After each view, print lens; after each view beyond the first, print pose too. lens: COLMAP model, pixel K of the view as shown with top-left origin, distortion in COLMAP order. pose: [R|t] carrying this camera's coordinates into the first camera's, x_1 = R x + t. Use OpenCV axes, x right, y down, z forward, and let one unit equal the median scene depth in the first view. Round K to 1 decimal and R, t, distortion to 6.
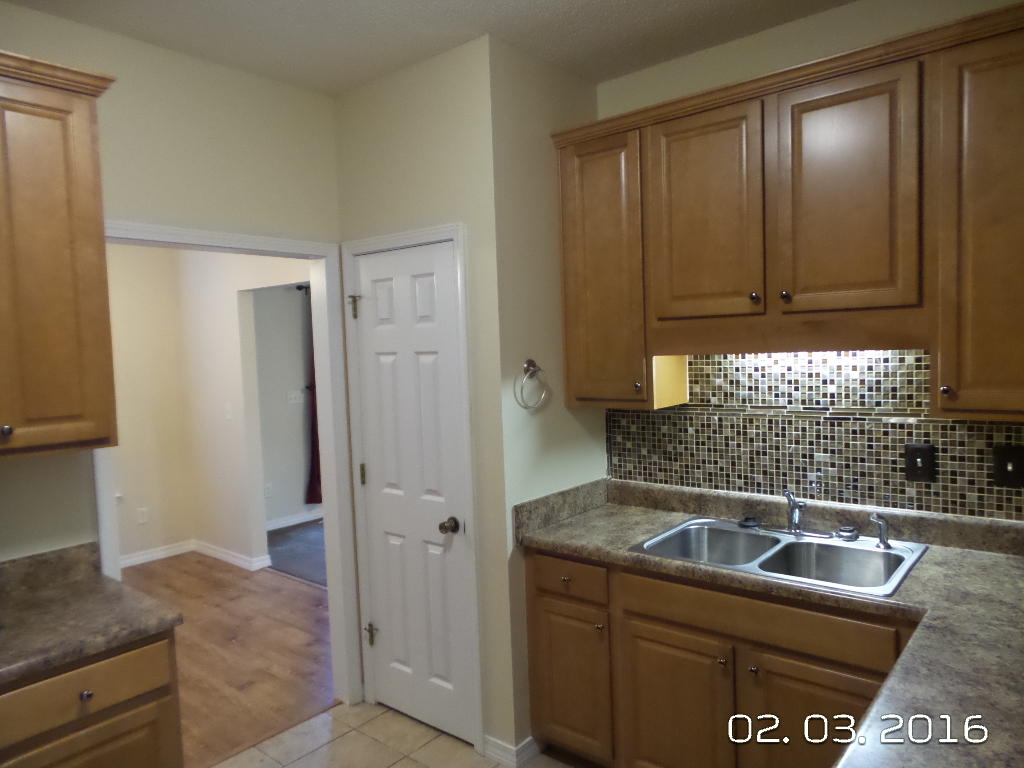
lens RADIAL K [[706.3, 0, 512.0], [0, 706.3, 383.7], [0, 0, 1]] dist [0.007715, 0.001885]
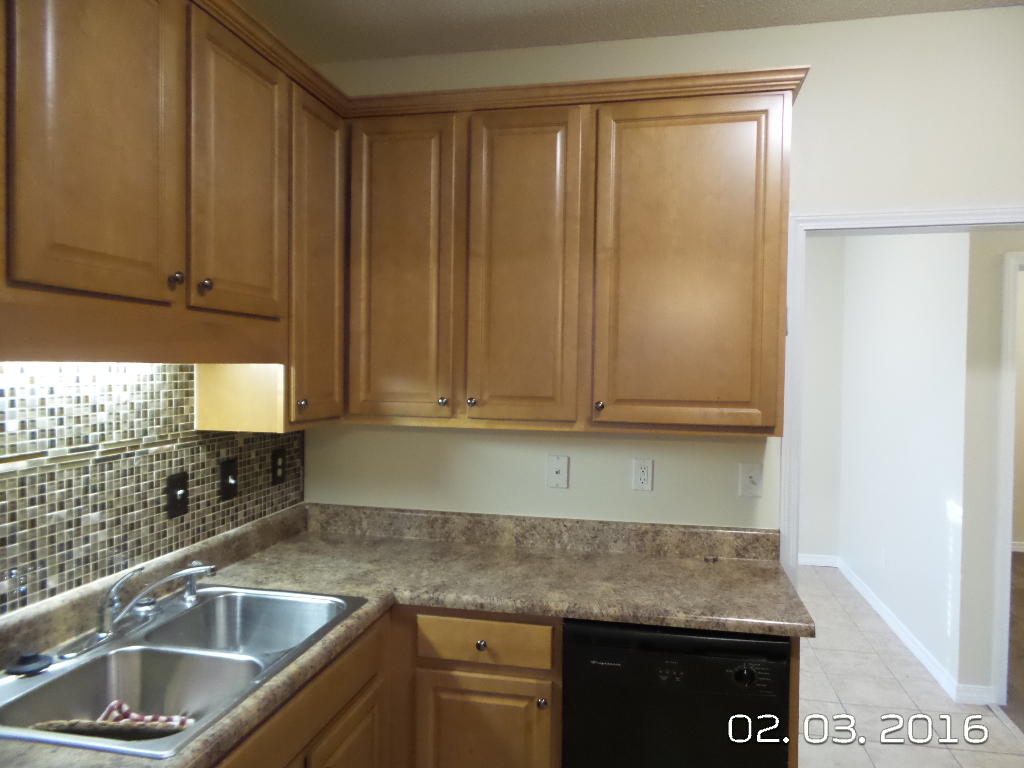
lens RADIAL K [[706.3, 0, 510.6], [0, 706.3, 385.2], [0, 0, 1]] dist [0.007715, 0.001885]
pose [[-0.456933, 0.016903, 0.889340, -0.367180], [0.064830, 0.997793, 0.014345, -0.008882], [-0.887135, 0.064210, -0.457021, 0.960056]]
